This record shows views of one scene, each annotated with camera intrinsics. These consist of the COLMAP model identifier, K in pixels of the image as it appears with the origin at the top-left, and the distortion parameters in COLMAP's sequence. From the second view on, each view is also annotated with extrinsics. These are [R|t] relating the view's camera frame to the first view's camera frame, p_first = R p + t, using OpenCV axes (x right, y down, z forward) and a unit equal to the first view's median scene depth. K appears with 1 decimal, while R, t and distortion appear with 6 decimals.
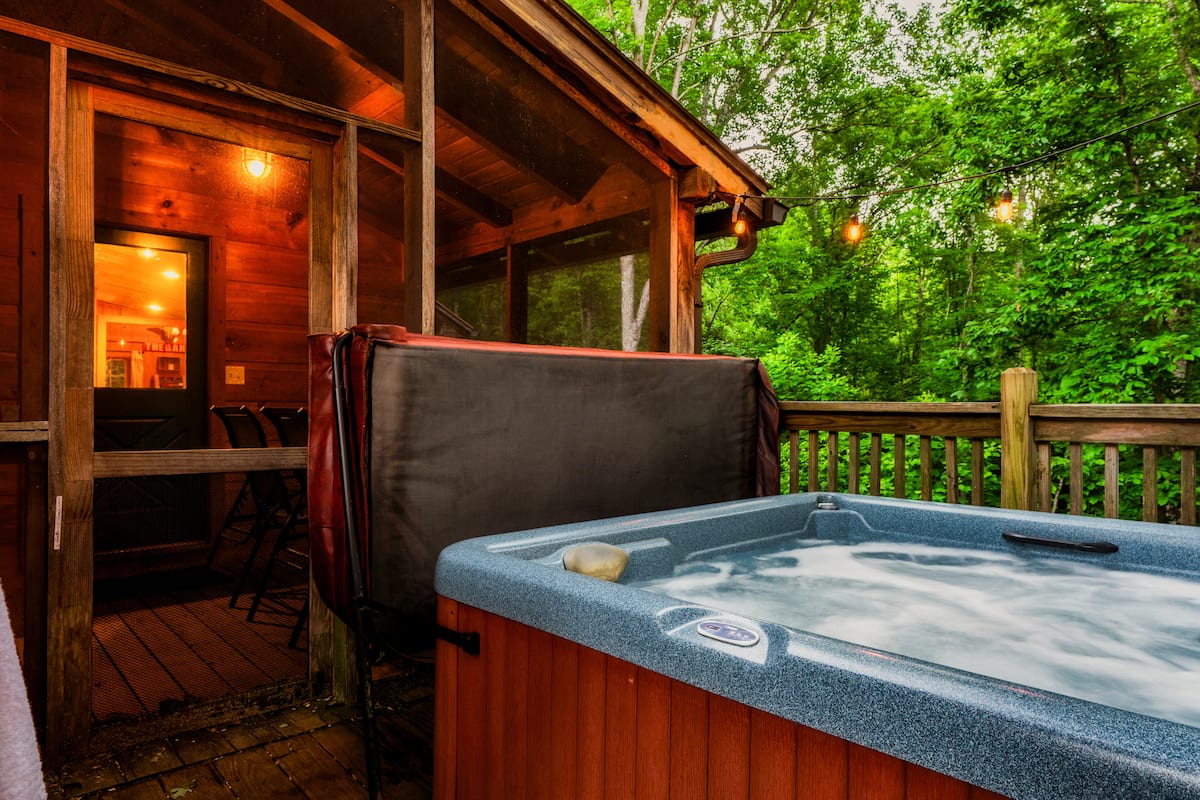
lens RADIAL K [[799.5, 0, 600.0], [0, 799.5, 400.0], [0, 0, 1]] dist [-0.001963, -0.000169]
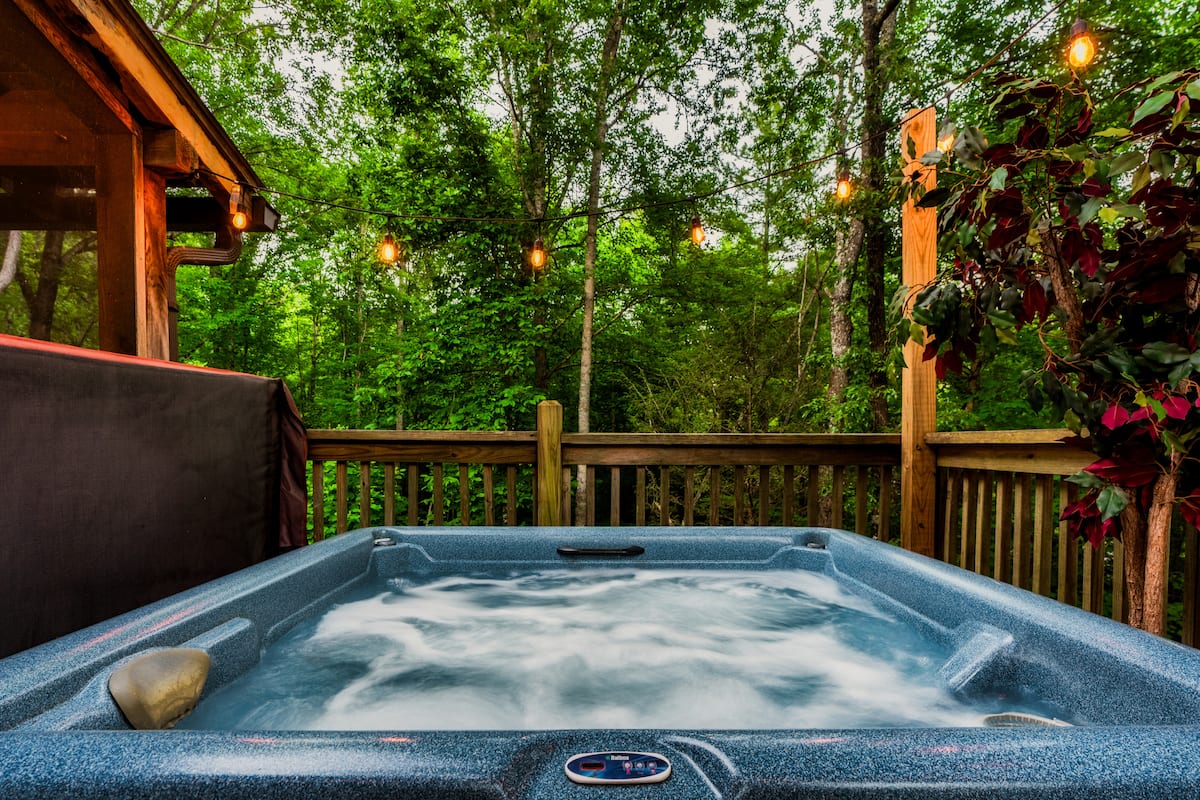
lens RADIAL K [[653.3, 0, 598.7], [0, 653.3, 463.3], [0, 0, 1]] dist [-0.002664, 0.000959]
pose [[0.657501, -0.029207, 0.752887, -0.056072], [-0.005428, 0.999039, 0.043496, 0.003210], [-0.753434, -0.032685, 0.656711, 0.146266]]
